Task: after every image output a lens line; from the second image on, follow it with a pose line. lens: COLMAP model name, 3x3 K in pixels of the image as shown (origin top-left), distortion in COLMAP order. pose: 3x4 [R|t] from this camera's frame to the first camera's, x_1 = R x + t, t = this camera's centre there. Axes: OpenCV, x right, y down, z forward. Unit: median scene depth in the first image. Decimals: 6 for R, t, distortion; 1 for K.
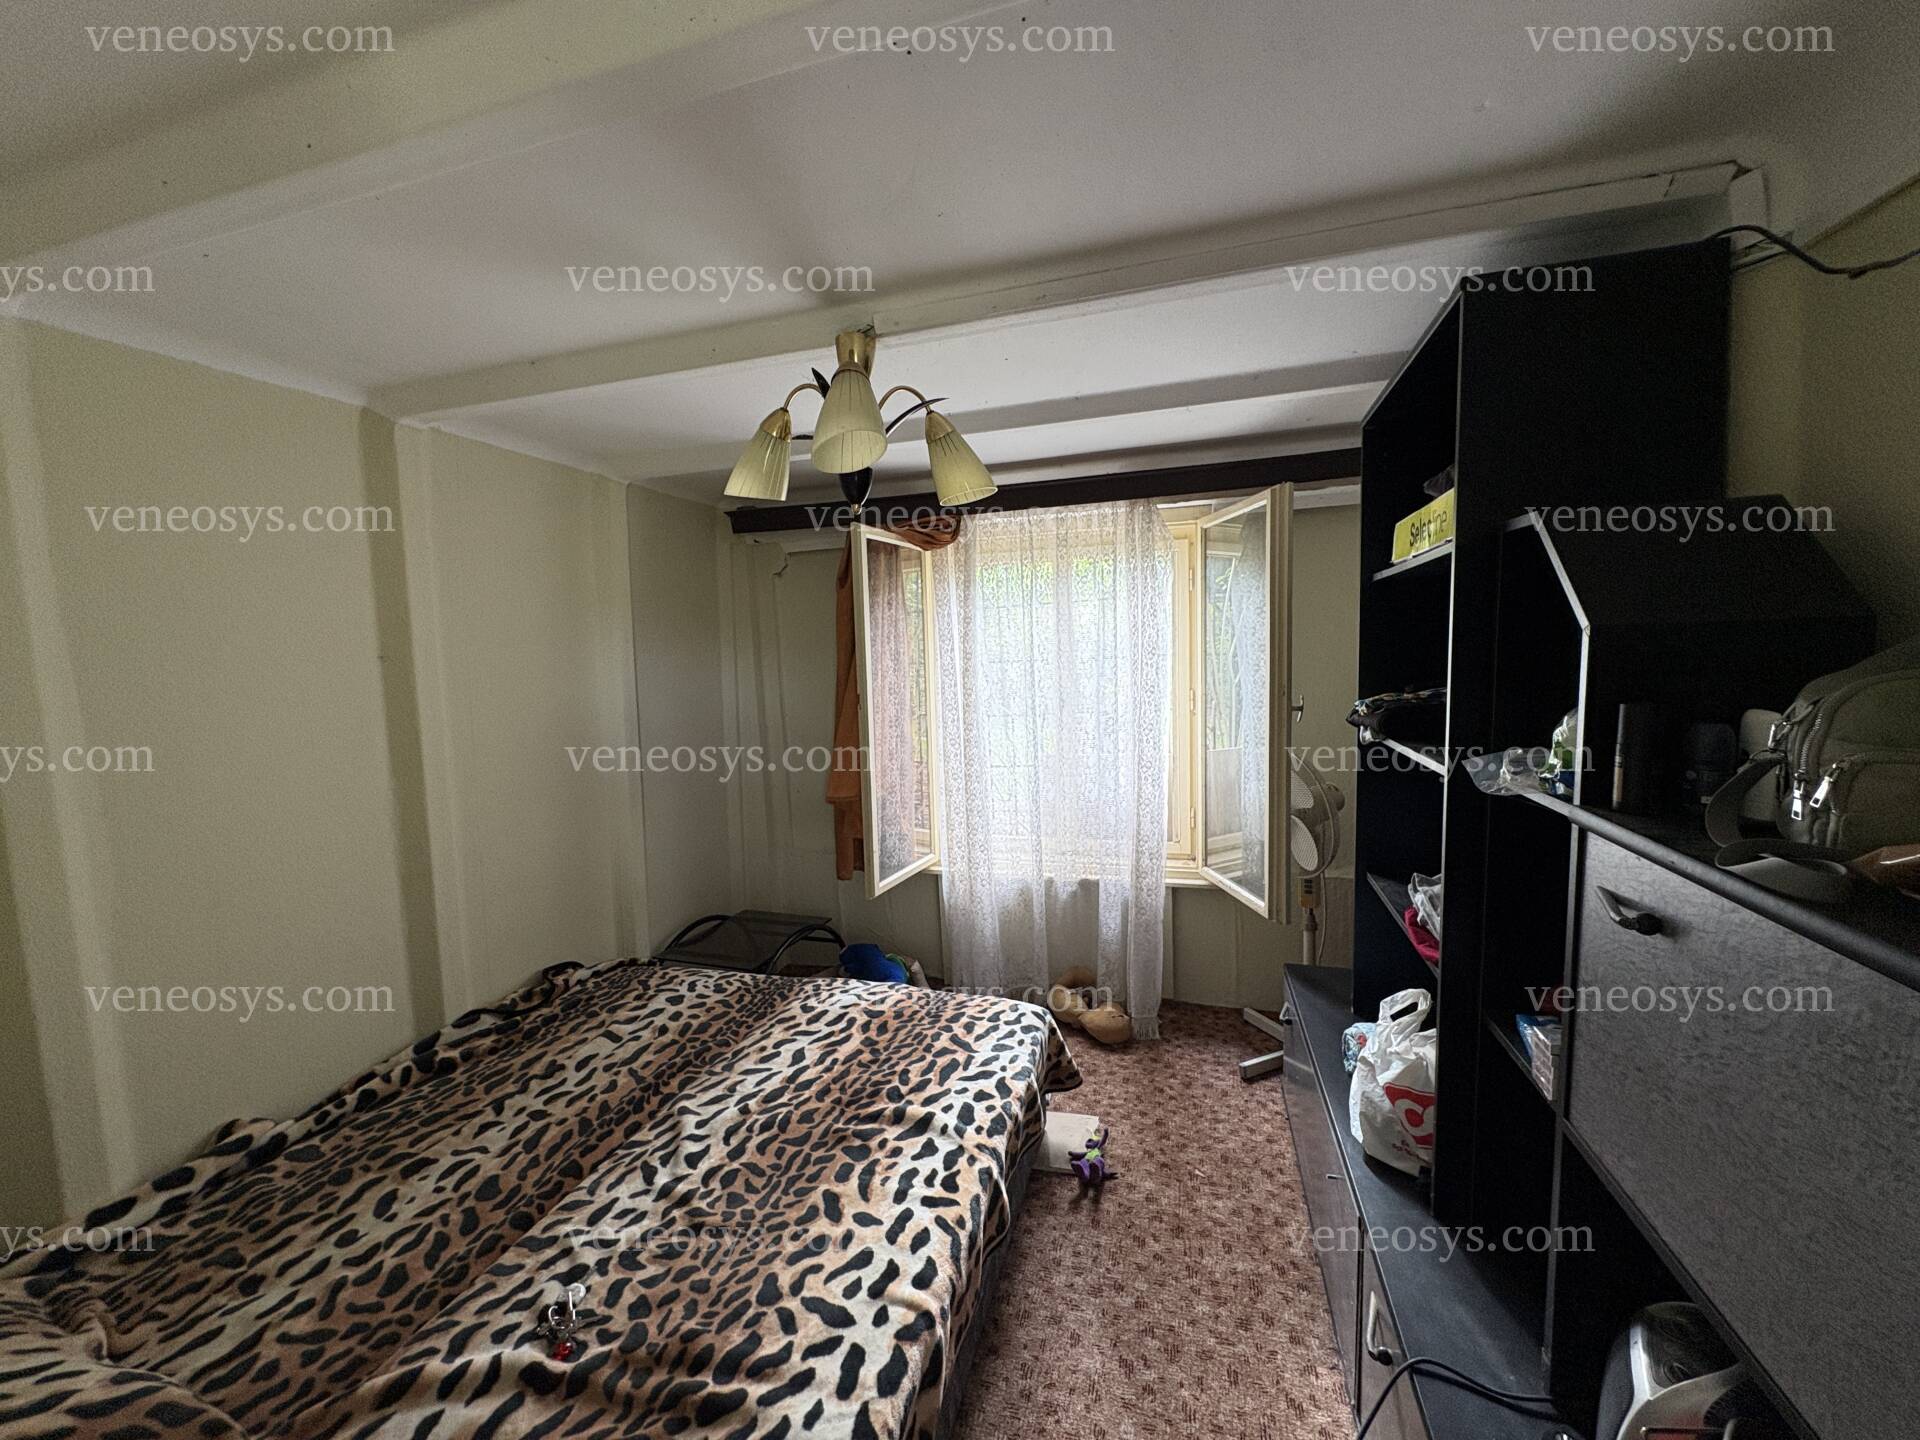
lens RADIAL K [[770.2, 0, 961.8], [0, 770.2, 727.5], [0, 0, 1]] dist [-0.001480, -0.000173]
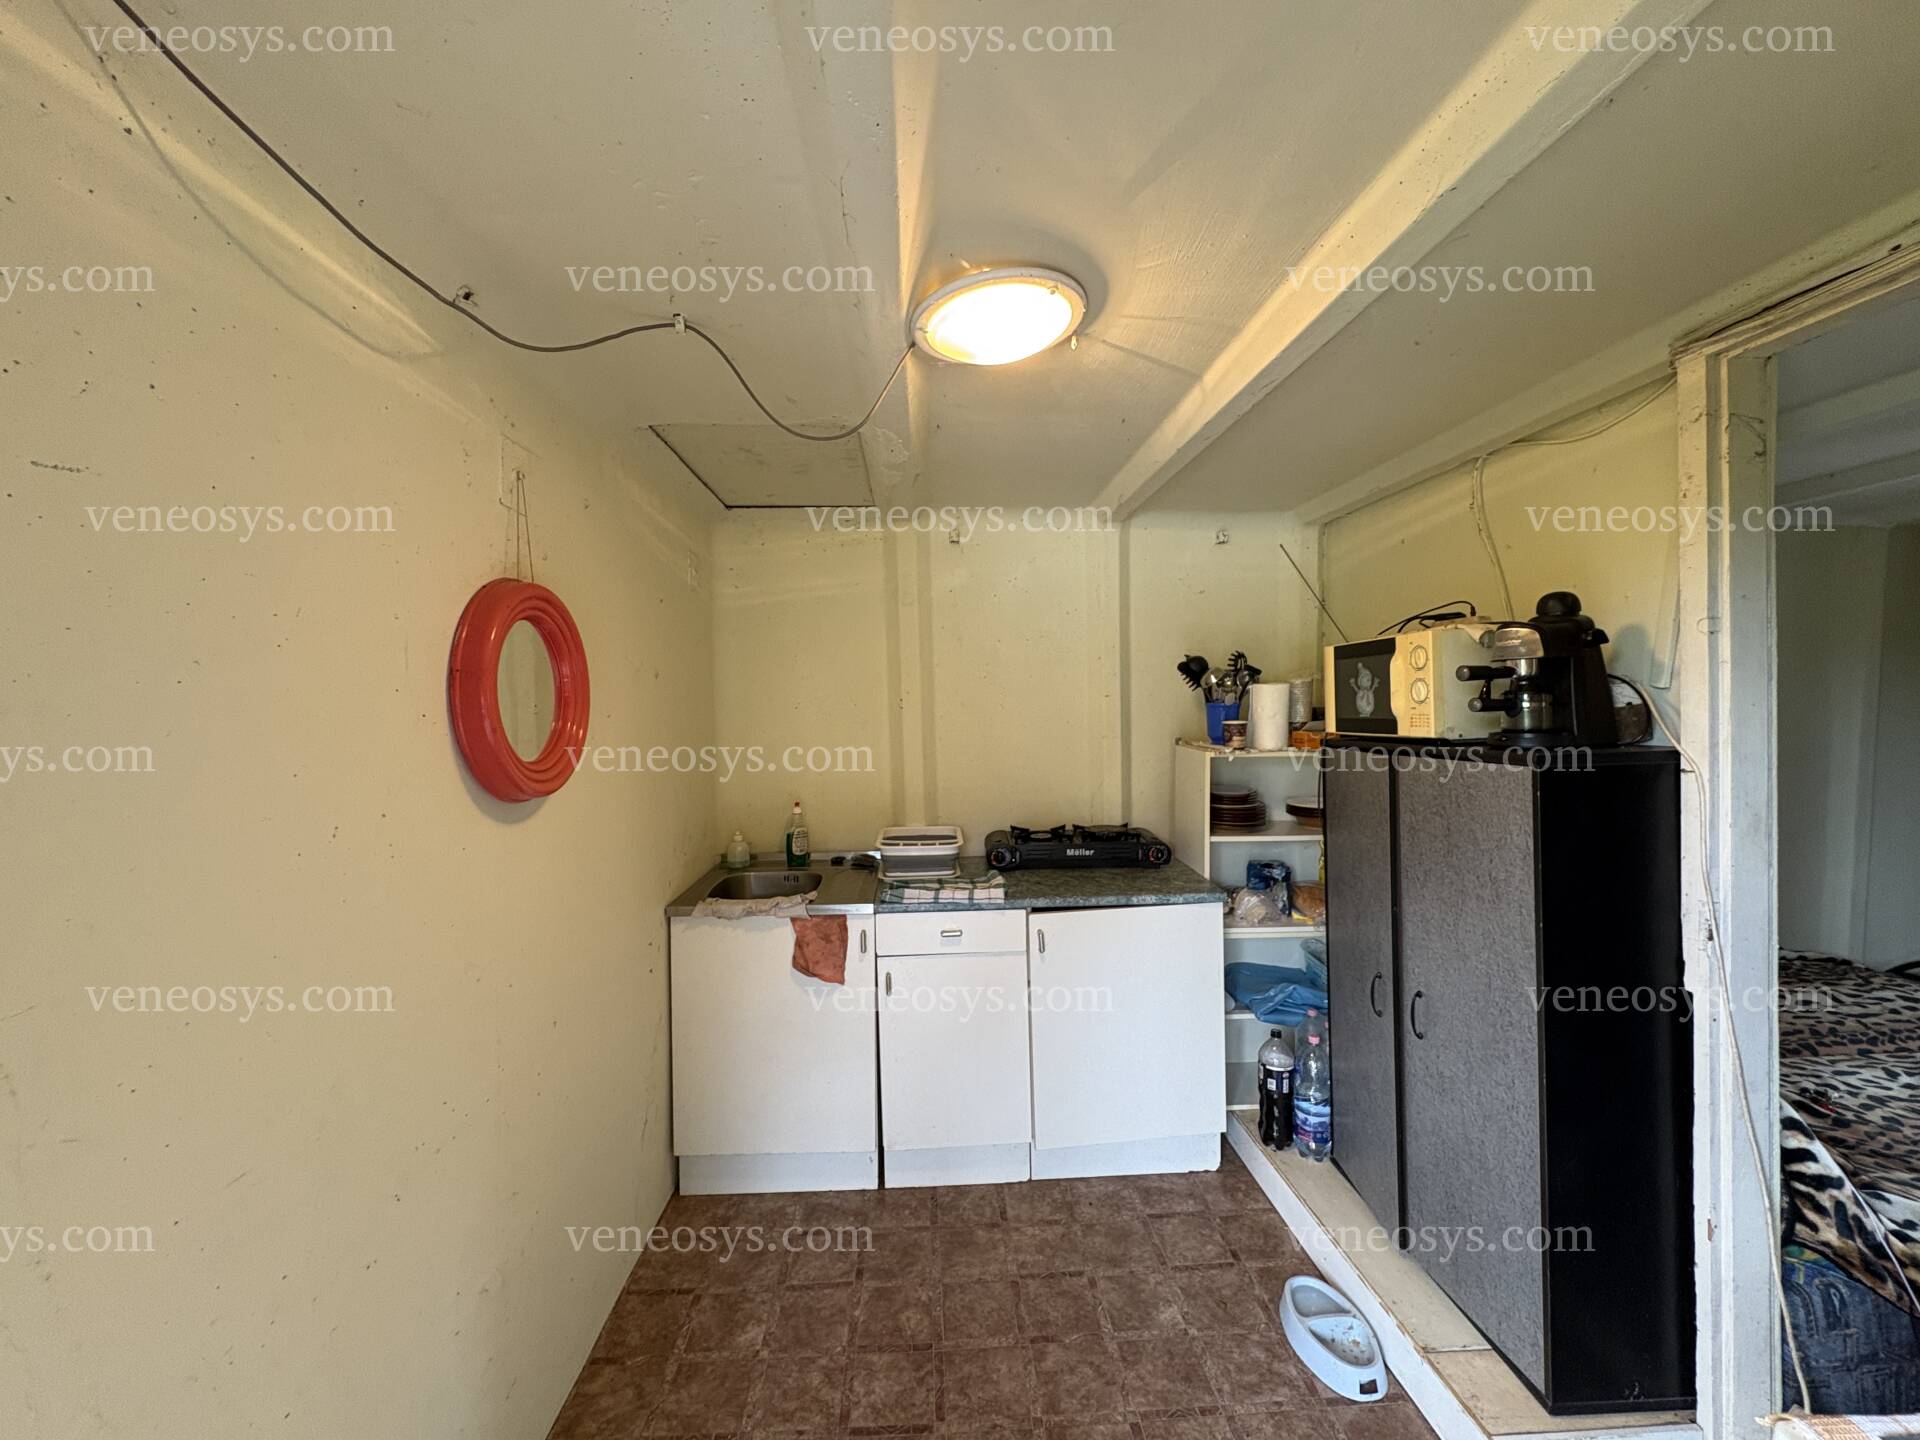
lens RADIAL K [[770.2, 0, 960.2], [0, 770.2, 715.2], [0, 0, 1]] dist [-0.001480, -0.000173]
pose [[0.343279, 0.043857, -0.938209, 0.217156], [-0.091009, 0.995762, 0.013248, 0.088819], [0.934814, 0.080838, 0.345815, -0.860694]]
